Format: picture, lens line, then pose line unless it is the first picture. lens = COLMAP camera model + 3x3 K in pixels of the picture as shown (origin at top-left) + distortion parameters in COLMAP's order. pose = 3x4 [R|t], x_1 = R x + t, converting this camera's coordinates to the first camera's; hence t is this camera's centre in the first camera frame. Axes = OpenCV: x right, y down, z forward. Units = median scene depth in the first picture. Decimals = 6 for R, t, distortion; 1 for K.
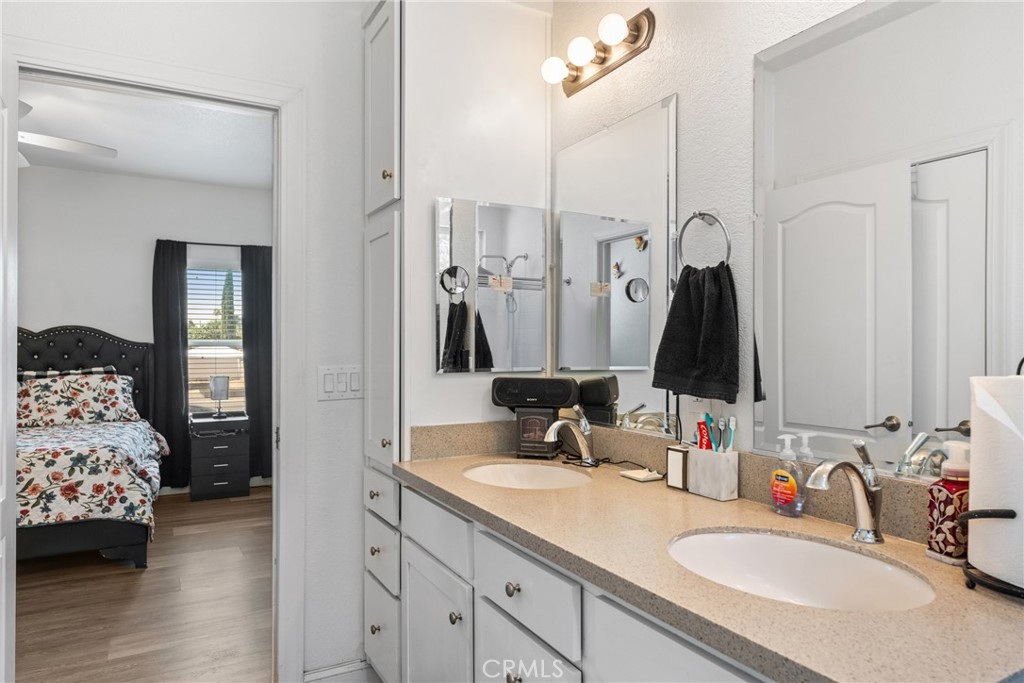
lens RADIAL K [[666.2, 0, 517.0], [0, 666.2, 343.4], [0, 0, 1]] dist [-0.004269, -0.003510]
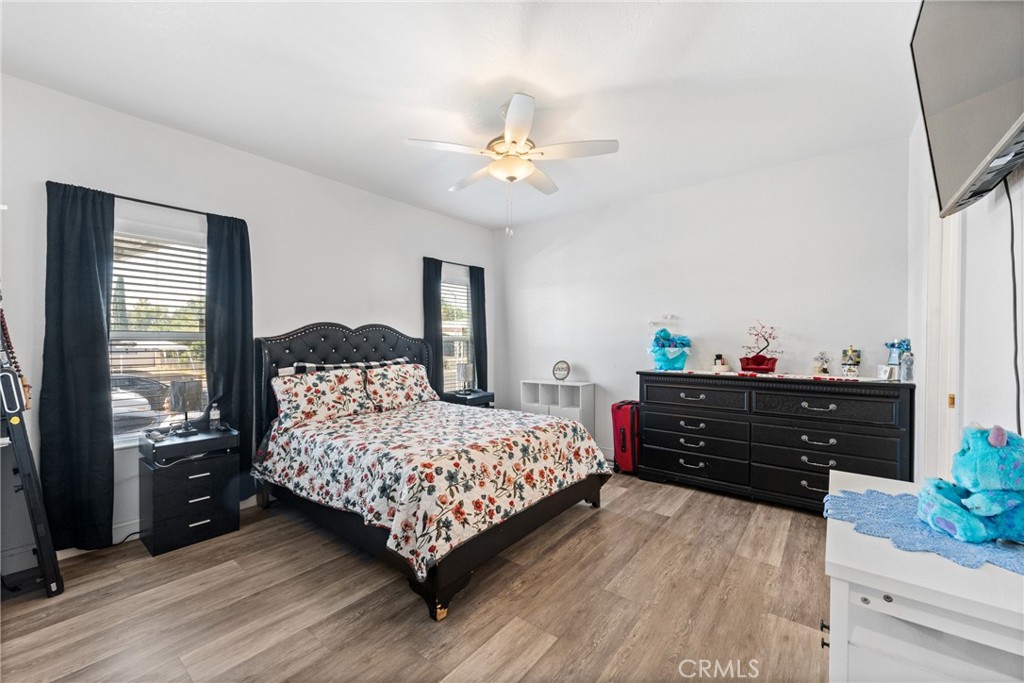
lens RADIAL K [[410.7, 0, 503.9], [0, 410.7, 352.4], [0, 0, 1]] dist [0.004023, -0.000878]
pose [[0.921747, -0.012242, 0.387599, -0.776903], [-0.000938, 0.999428, 0.033798, -0.000823], [-0.387791, -0.031517, 0.921208, 0.234779]]
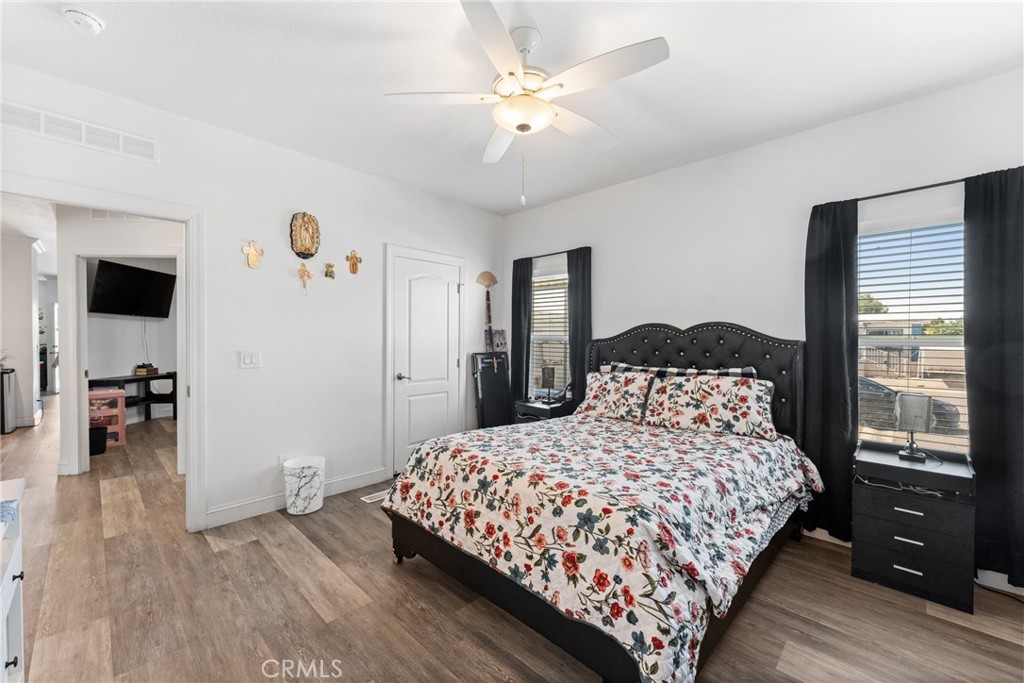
lens RADIAL K [[410.7, 0, 512.1], [0, 410.7, 342.9], [0, 0, 1]] dist [0.004023, -0.000878]
pose [[0.300891, 0.014665, -0.953546, -0.208063], [0.000100, 0.999881, 0.015409, -0.005938], [0.953659, -0.004732, 0.300853, 0.574823]]
